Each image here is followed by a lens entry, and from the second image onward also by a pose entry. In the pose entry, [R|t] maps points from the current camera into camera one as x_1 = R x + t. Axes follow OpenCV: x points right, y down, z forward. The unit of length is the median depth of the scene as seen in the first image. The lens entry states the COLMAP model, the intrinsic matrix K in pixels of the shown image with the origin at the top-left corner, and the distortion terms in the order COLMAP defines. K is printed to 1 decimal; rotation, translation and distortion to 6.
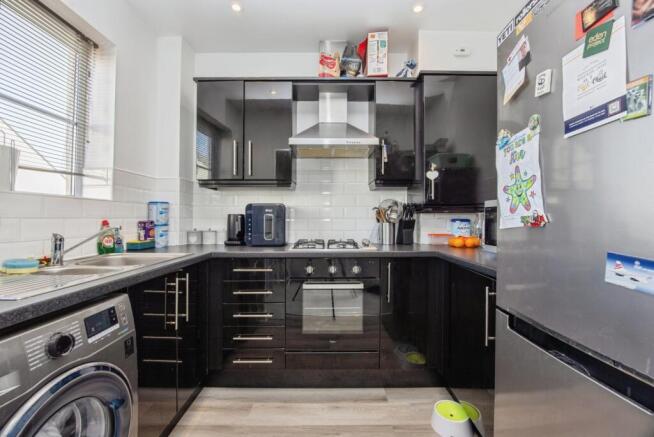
lens RADIAL K [[282.1, 0, 322.2], [0, 282.1, 215.6], [0, 0, 1]] dist [-0.022617, 0.001782]
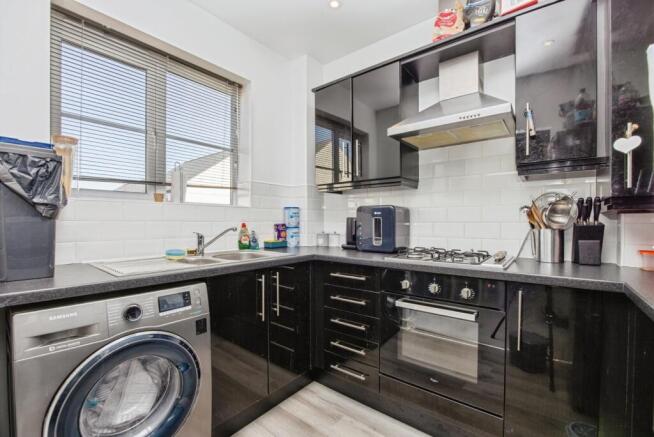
lens RADIAL K [[282.1, 0, 327.6], [0, 282.1, 224.3], [0, 0, 1]] dist [-0.022617, 0.001782]
pose [[0.779329, 0.008437, -0.626558, 0.264768], [0.004226, 0.999816, 0.018719, 0.000207], [0.626601, -0.017237, 0.779150, 0.201417]]
